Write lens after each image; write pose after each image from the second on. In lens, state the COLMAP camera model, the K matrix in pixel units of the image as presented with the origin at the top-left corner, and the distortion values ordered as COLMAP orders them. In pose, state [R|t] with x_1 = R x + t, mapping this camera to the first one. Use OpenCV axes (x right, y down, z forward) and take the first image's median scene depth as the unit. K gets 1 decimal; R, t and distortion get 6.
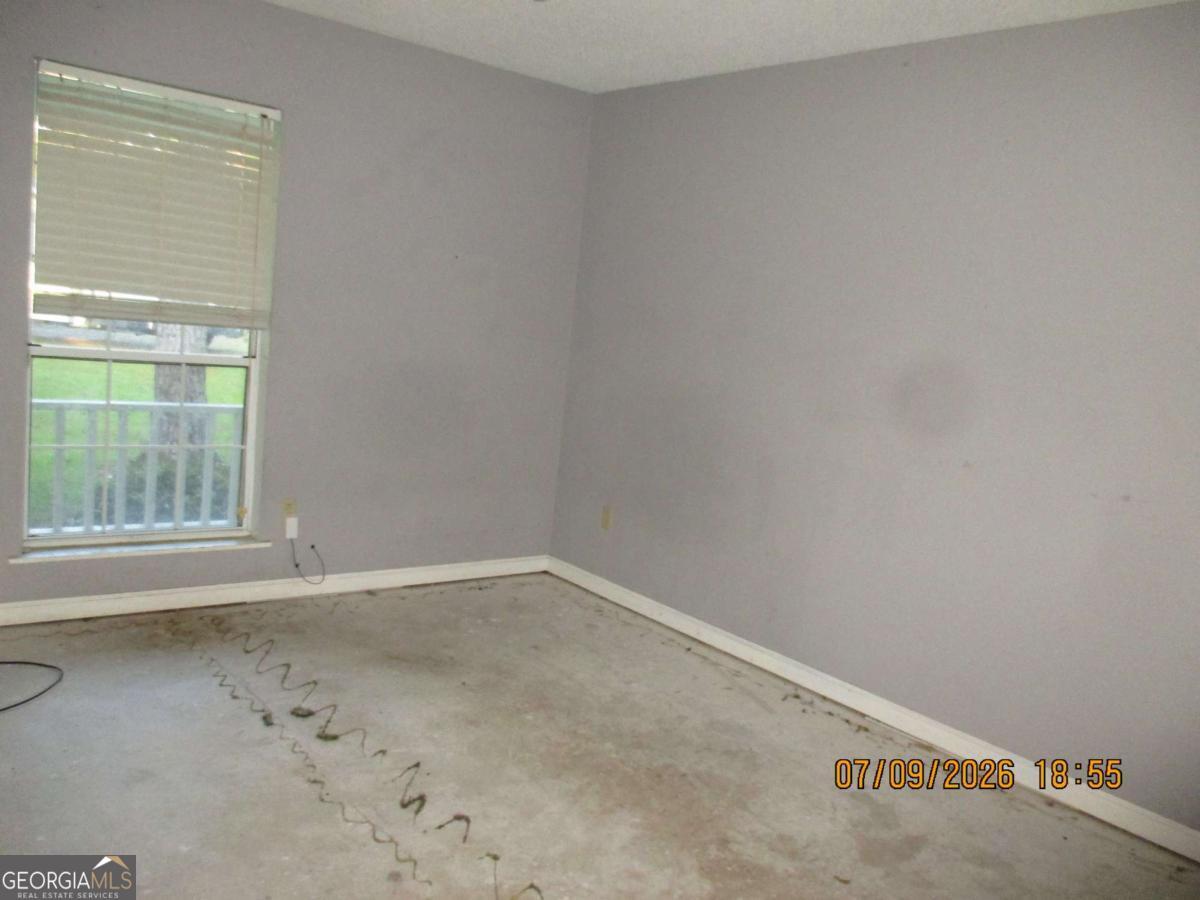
lens RADIAL K [[1024.8, 0, 600.0], [0, 1024.8, 450.0], [0, 0, 1]] dist [0.000842, 0.001210]
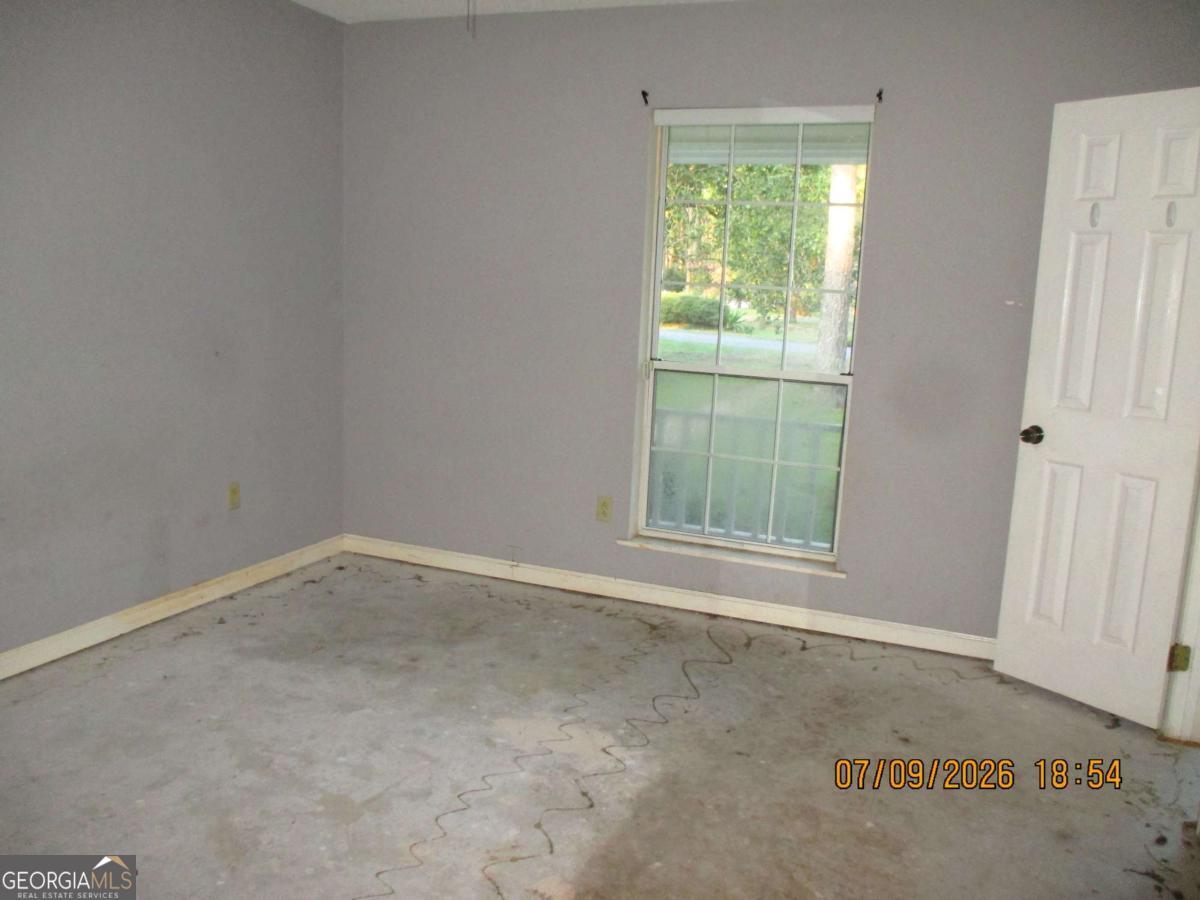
lens RADIAL K [[1010.0, 0, 600.0], [0, 1010.0, 450.0], [0, 0, 1]] dist [-0.004190, -0.002463]
pose [[0.494394, 0.061805, -0.867038, 0.407609], [-0.118135, 0.992992, 0.003422, 0.001982], [0.861173, 0.100736, 0.498231, 0.391197]]
